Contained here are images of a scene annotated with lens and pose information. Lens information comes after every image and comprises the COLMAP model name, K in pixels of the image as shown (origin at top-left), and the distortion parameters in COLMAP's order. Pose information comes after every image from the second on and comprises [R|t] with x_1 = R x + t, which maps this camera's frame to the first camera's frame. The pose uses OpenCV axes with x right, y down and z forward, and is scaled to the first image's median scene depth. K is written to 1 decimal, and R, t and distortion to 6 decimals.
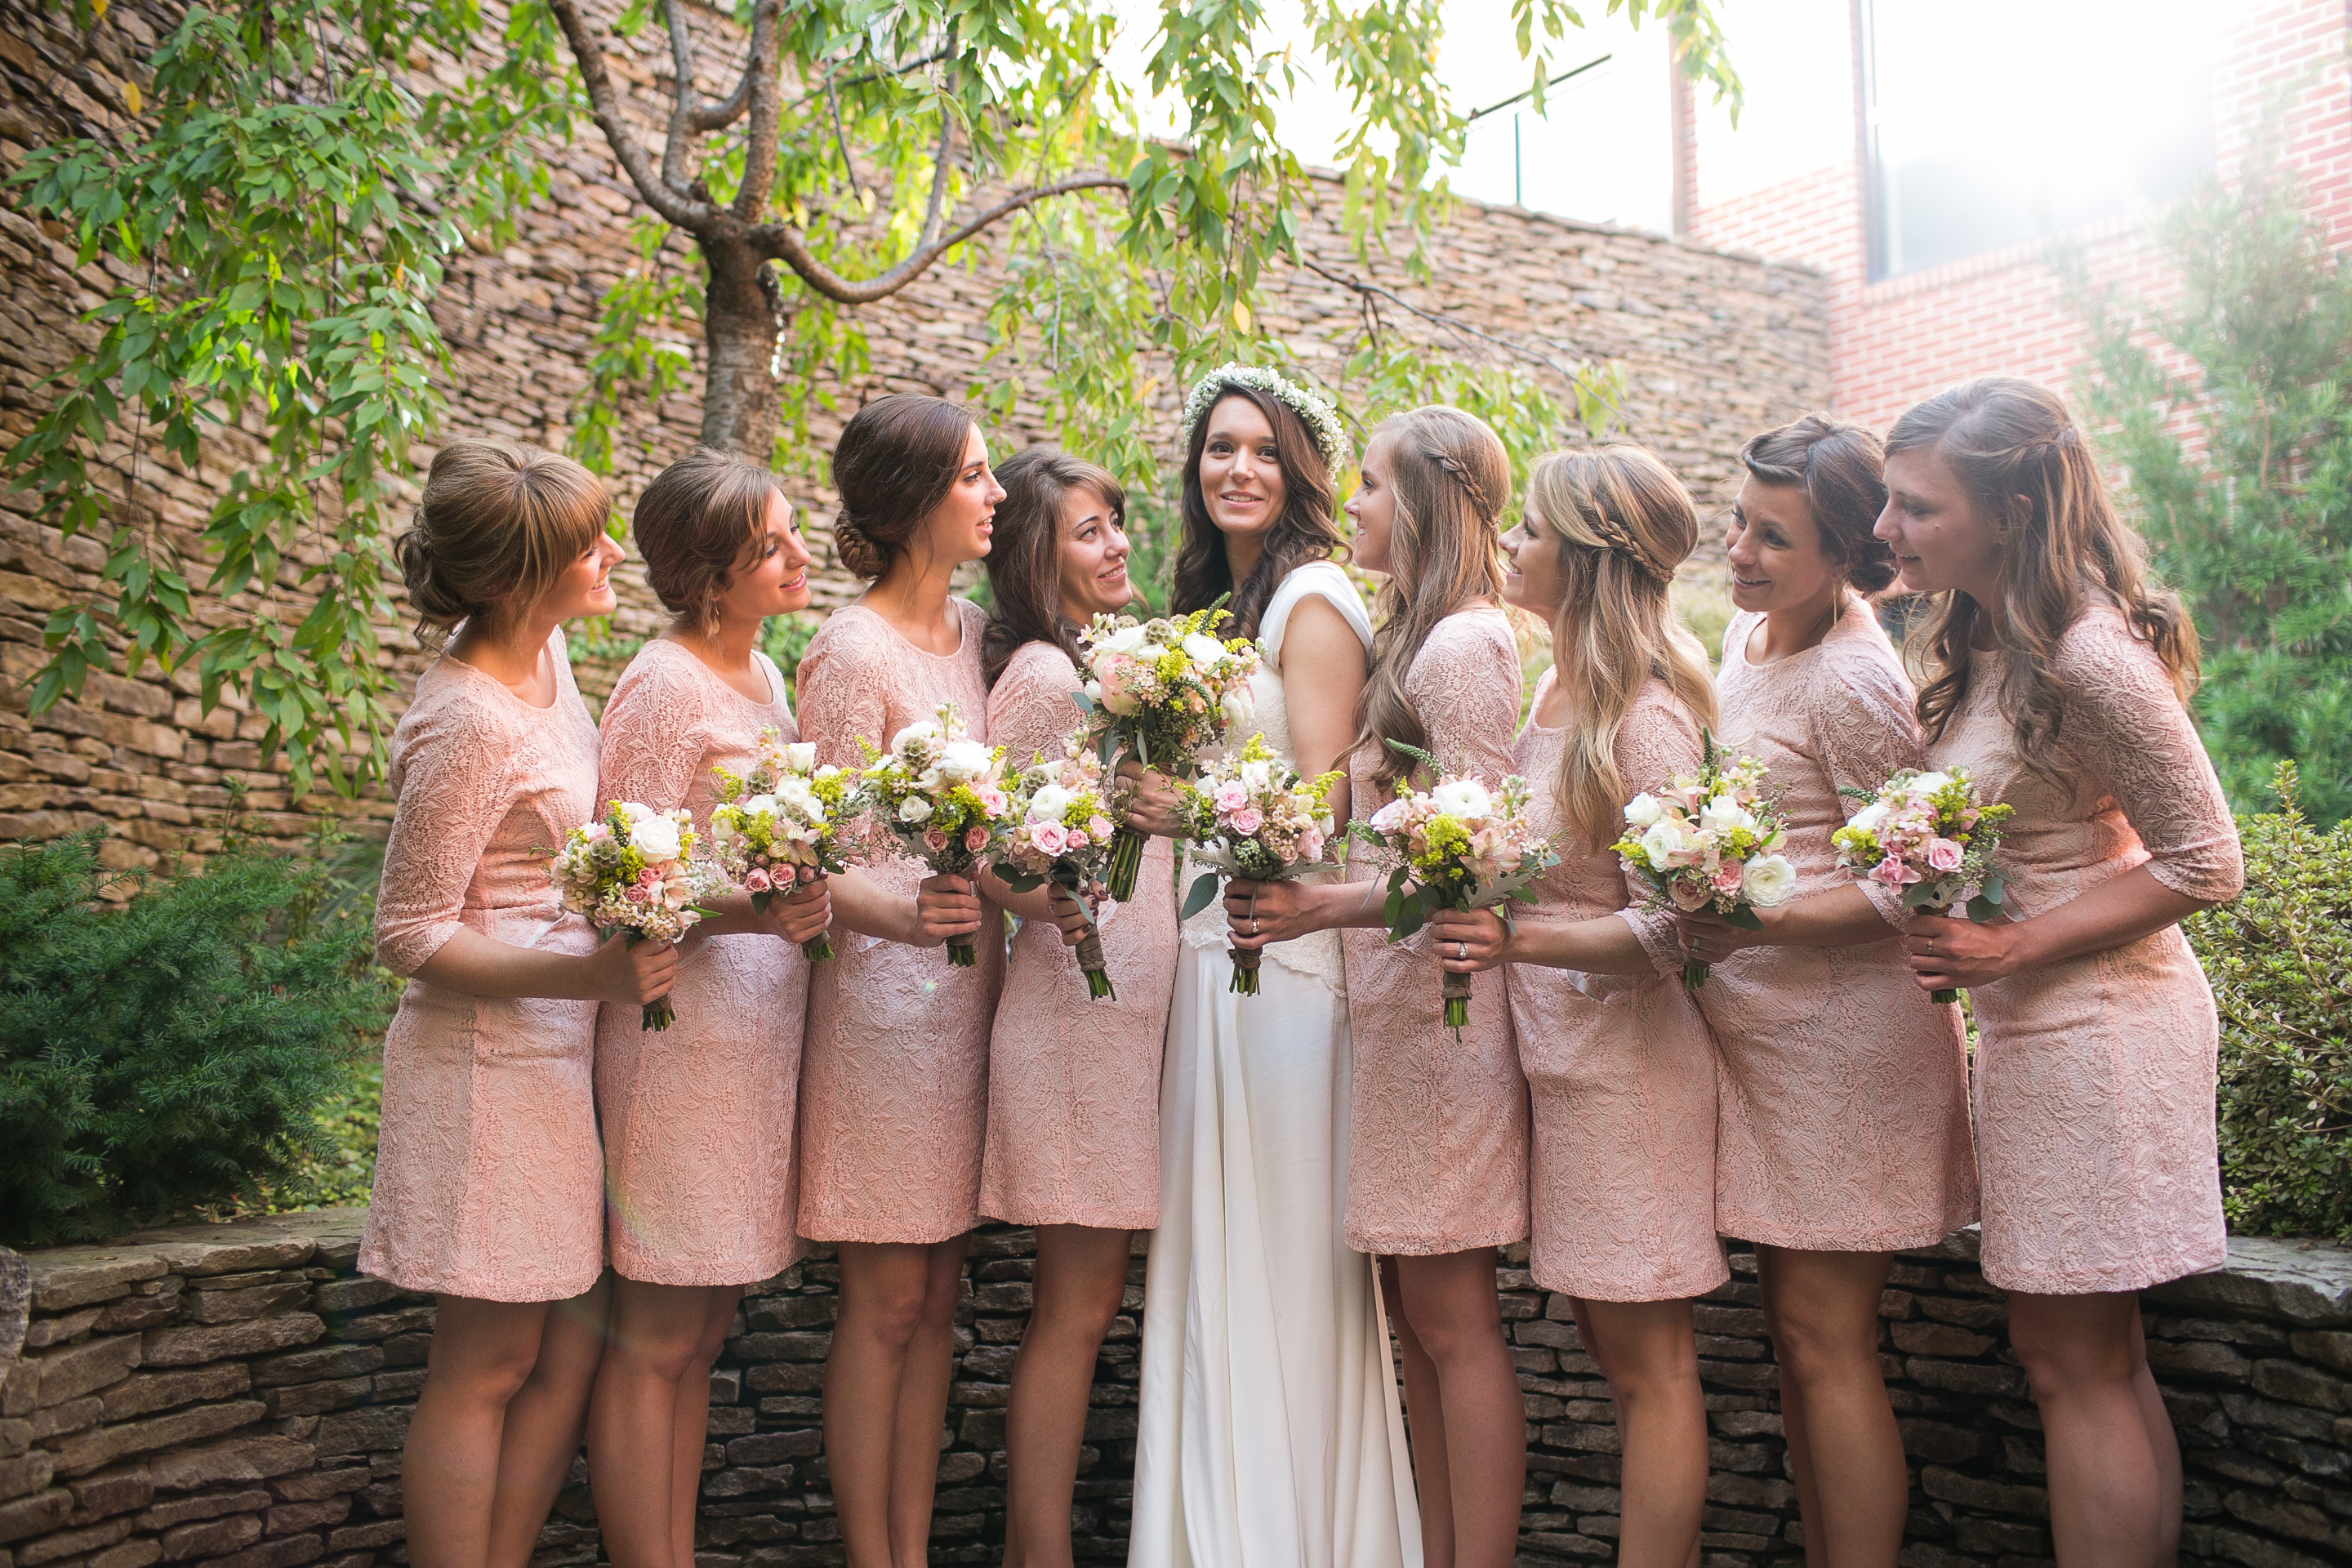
lens RADIAL K [[2284.5, 0, 1179.7], [0, 2284.5, 786.2], [0, 0, 1]] dist [-0.053615, 0.000000]
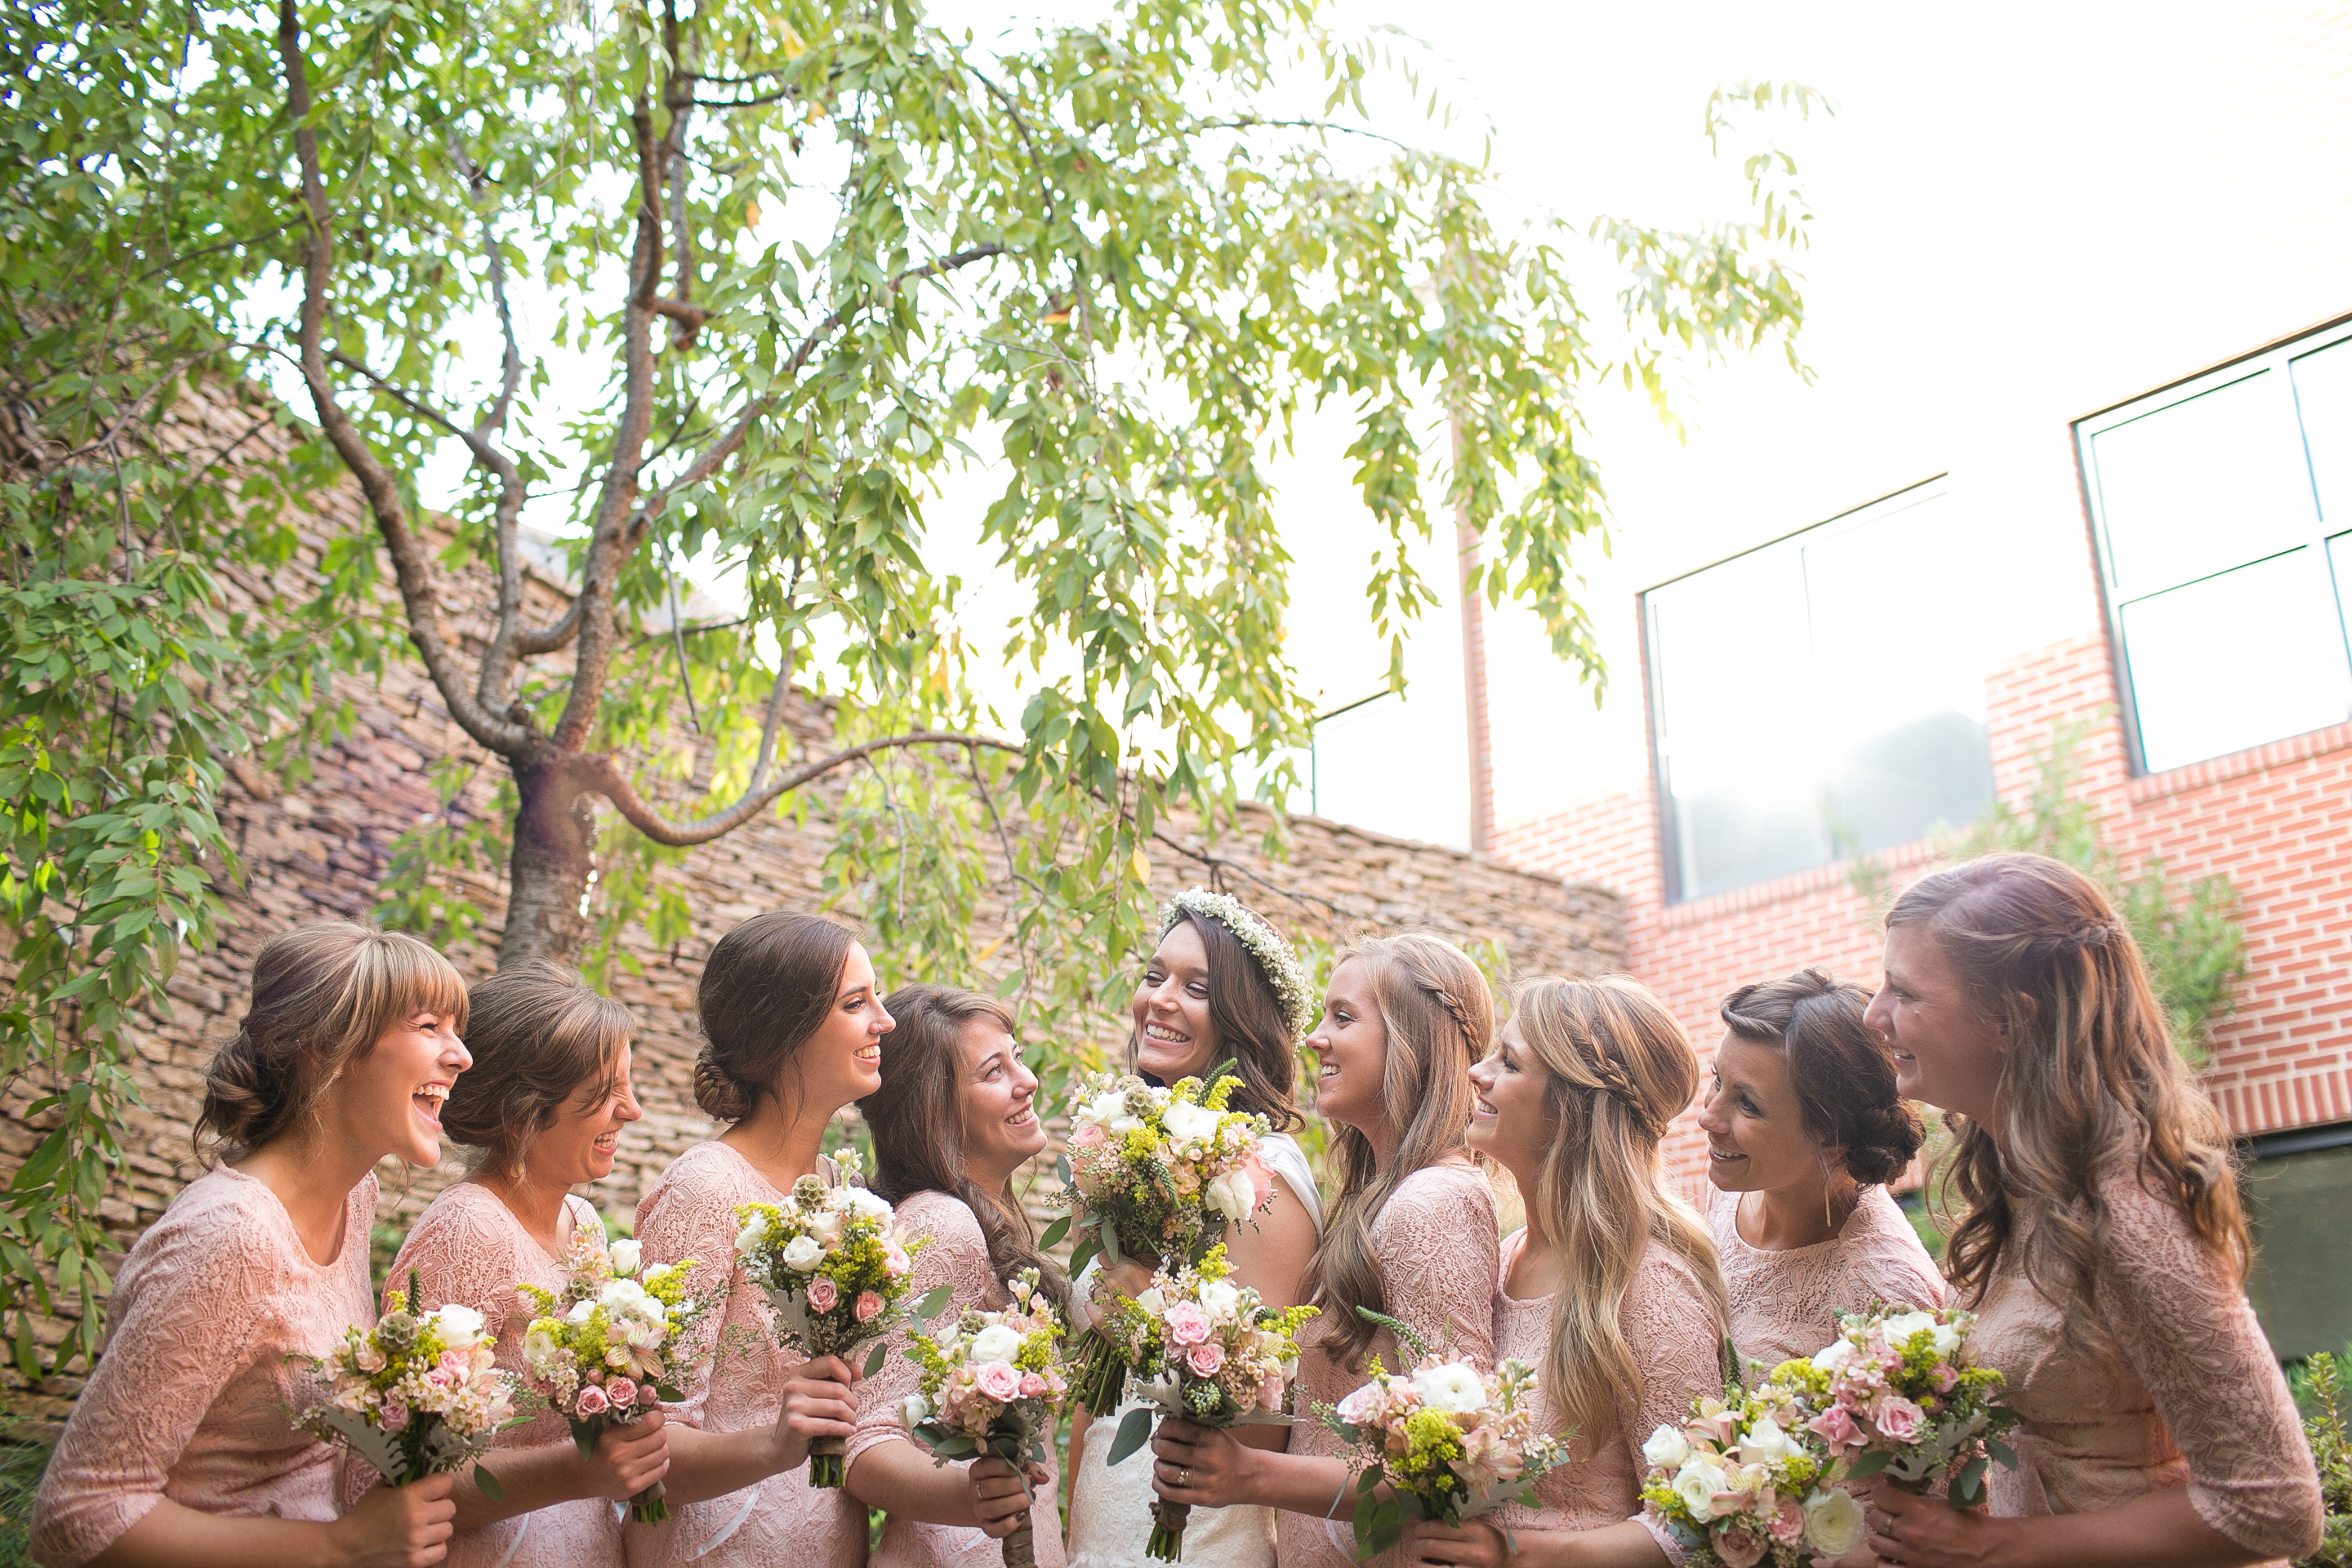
lens RADIAL K [[2284.5, 0, 1183.1], [0, 2284.5, 723.2], [0, 0, 1]] dist [-0.053615, 0.000000]
pose [[0.993987, 0.046176, 0.099288, -0.032846], [-0.014590, 0.954499, -0.297856, 0.012143], [-0.108524, 0.294616, 0.949434, 0.088446]]
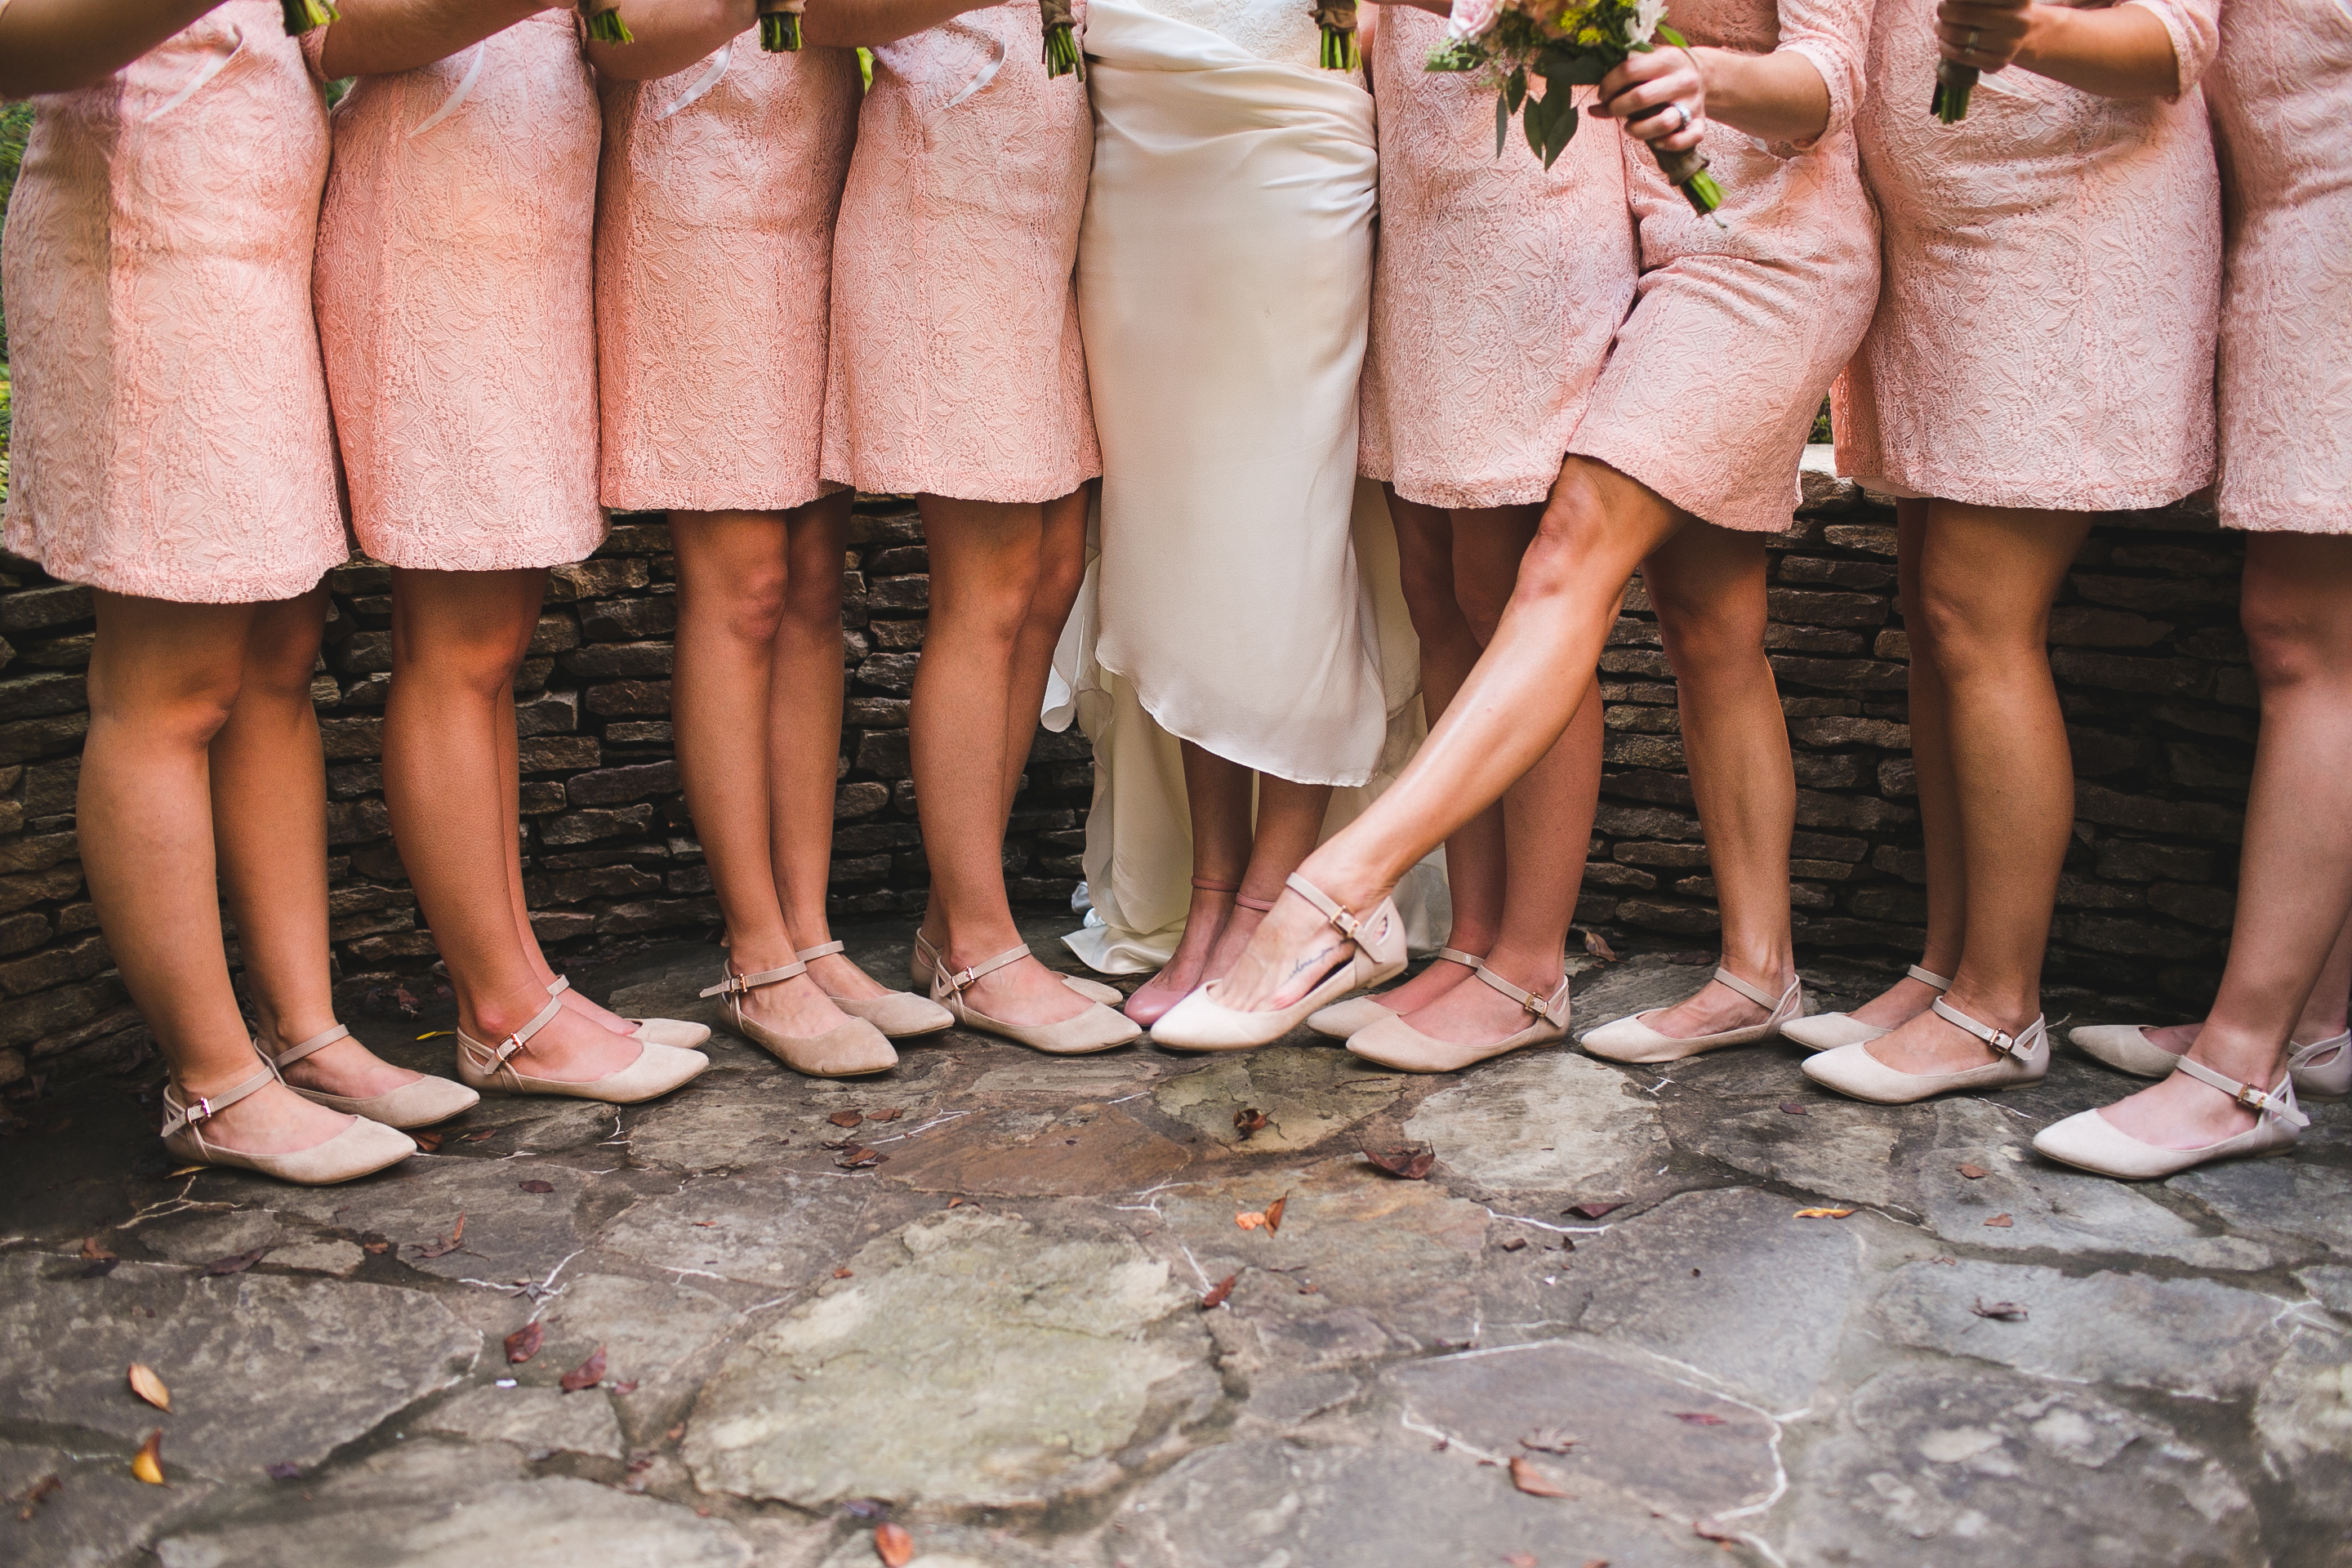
lens RADIAL K [[2284.5, 0, 1178.8], [0, 2284.5, 783.7], [0, 0, 1]] dist [-0.053615, 0.000000]
pose [[0.997008, -0.023095, 0.073762, -0.030160], [0.000607, 0.956626, 0.291317, 0.039436], [-0.077291, -0.290401, 0.953778, 0.150266]]
